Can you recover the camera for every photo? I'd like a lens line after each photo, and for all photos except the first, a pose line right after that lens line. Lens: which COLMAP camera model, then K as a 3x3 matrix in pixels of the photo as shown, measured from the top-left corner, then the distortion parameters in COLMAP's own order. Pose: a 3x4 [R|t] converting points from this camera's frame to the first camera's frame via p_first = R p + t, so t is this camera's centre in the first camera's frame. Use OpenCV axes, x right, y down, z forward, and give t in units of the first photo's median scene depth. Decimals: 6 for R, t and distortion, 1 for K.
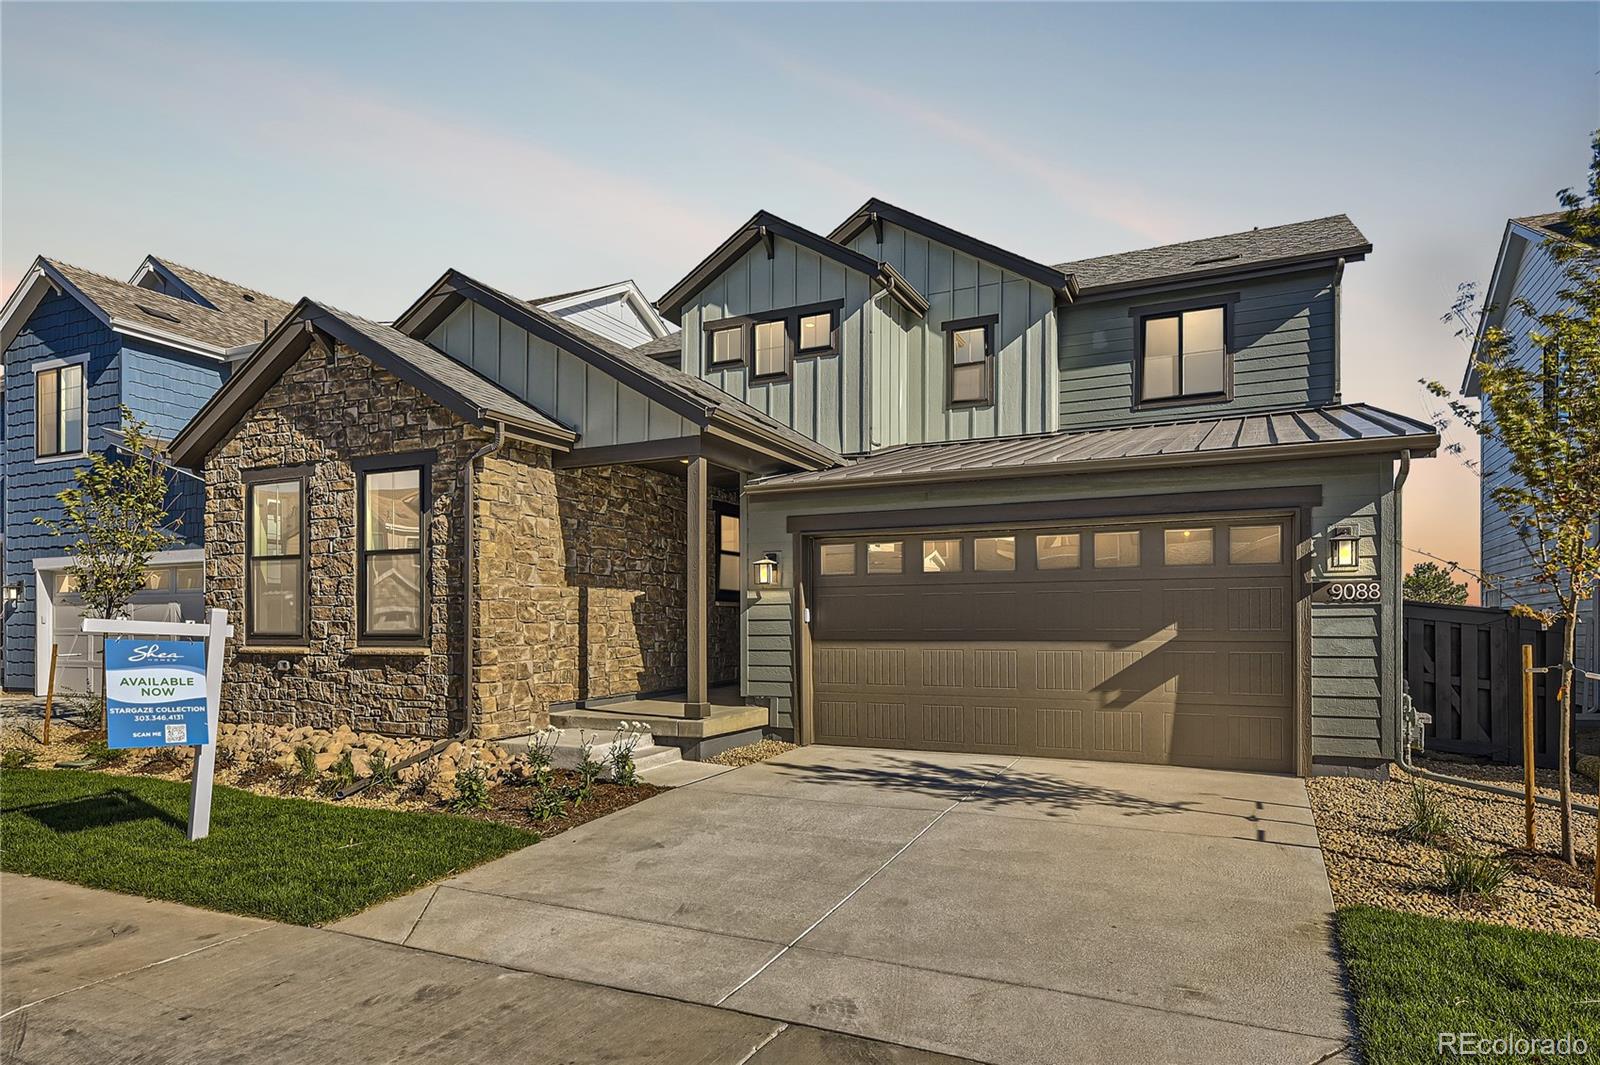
lens RADIAL K [[866.1, 0, 816.5], [0, 866.1, 625.1], [0, 0, 1]] dist [0.013690, 0.000034]
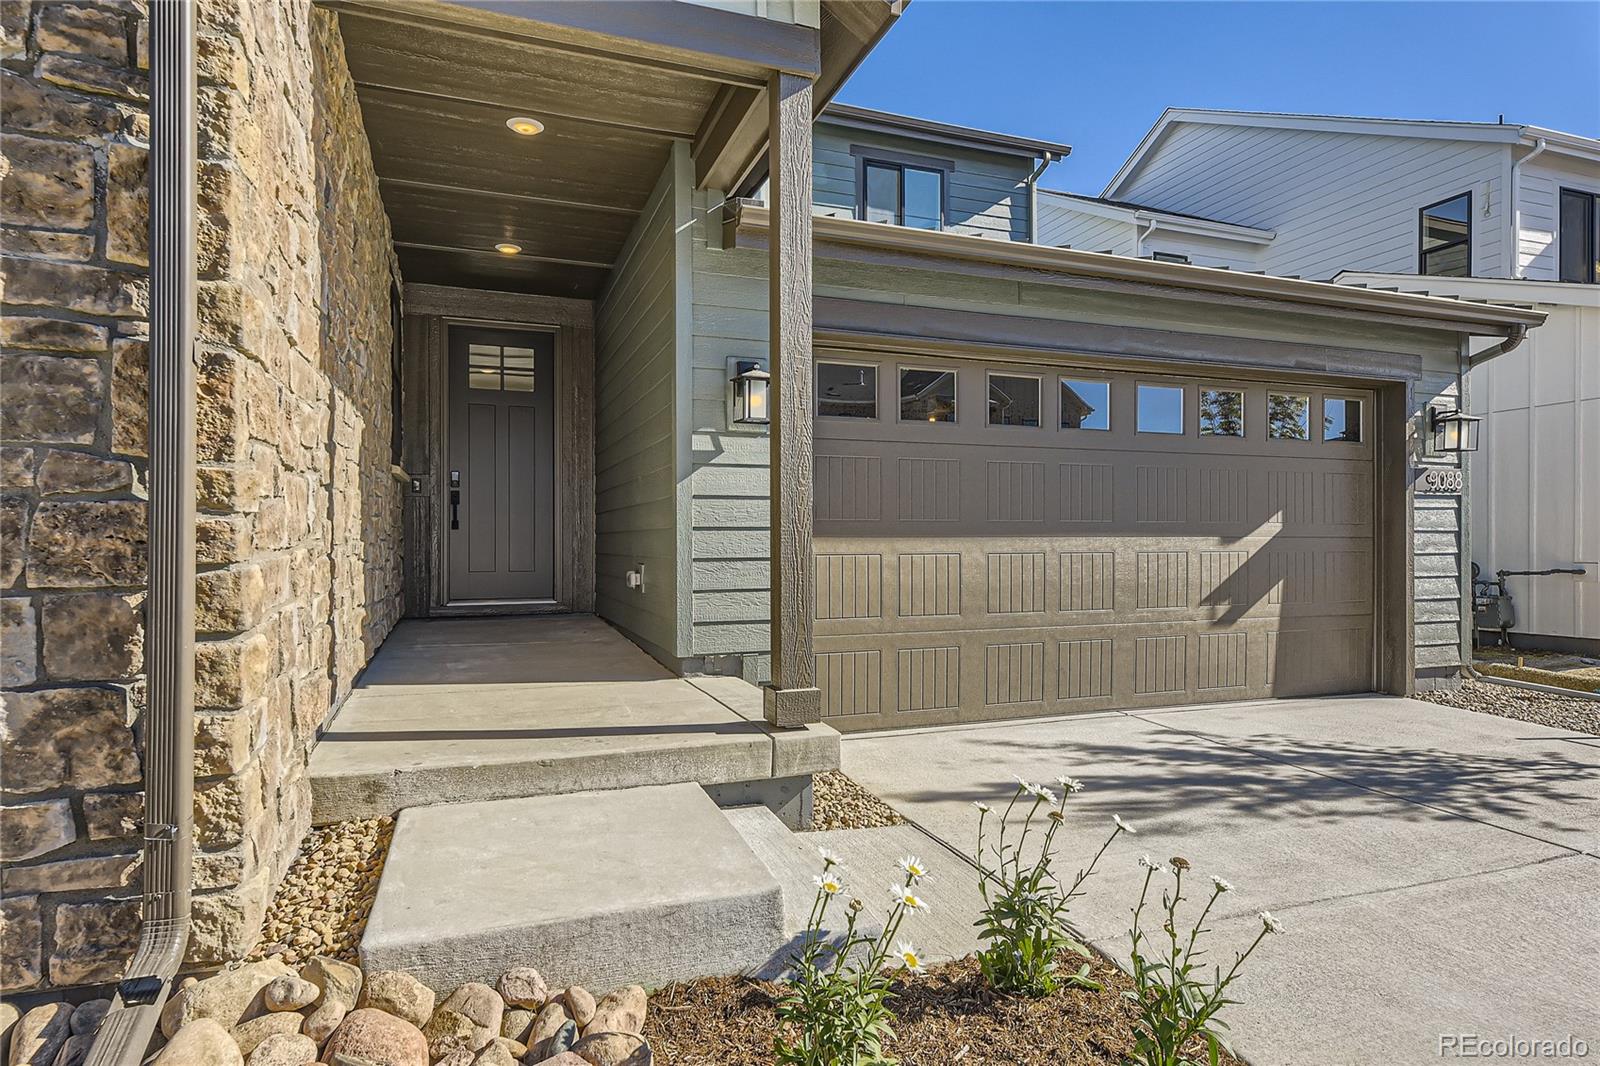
lens RADIAL K [[866.1, 0, 750.5], [0, 866.1, 542.3], [0, 0, 1]] dist [0.013690, 0.000034]
pose [[0.728002, 0.000191, 0.685575, -0.400176], [-0.002361, 0.999995, 0.002228, 0.019332], [-0.685571, -0.003241, 0.727999, 0.662964]]
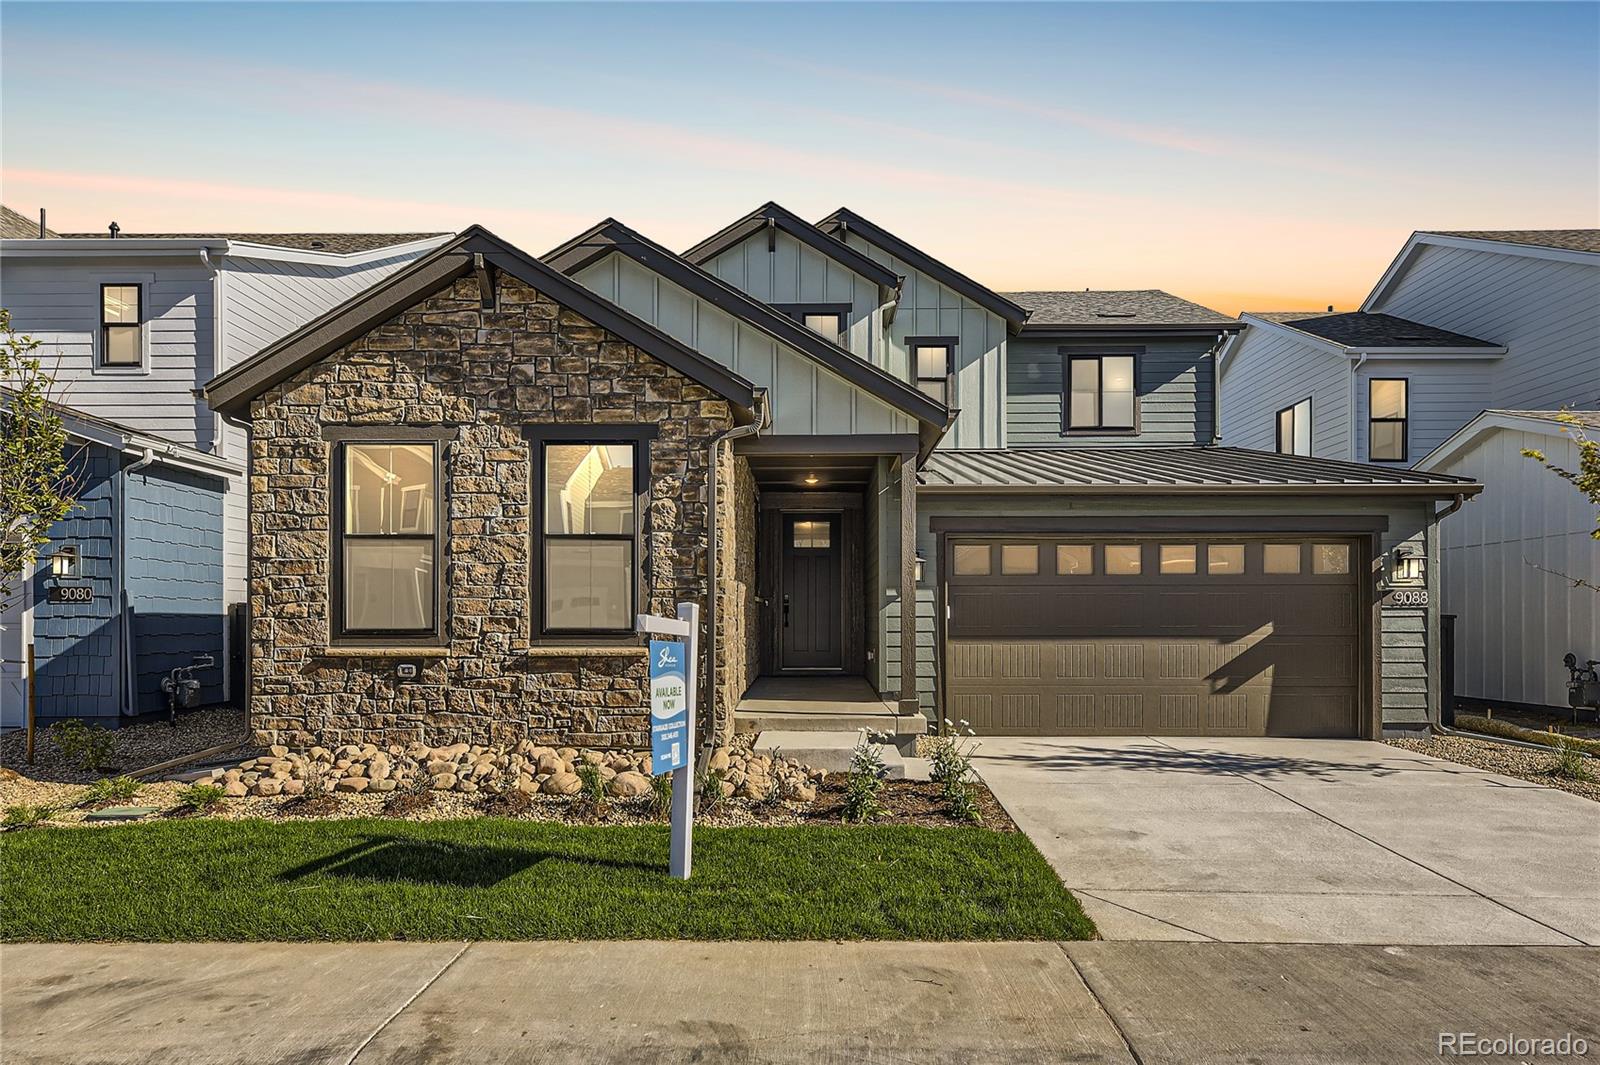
lens RADIAL K [[866.1, 0, 777.5], [0, 866.1, 616.8], [0, 0, 1]] dist [0.013690, 0.000034]
pose [[0.920571, 0.003952, 0.390554, -0.621048], [-0.002710, 0.999989, -0.003732, -0.001754], [-0.390565, 0.002377, 0.920572, 0.123983]]
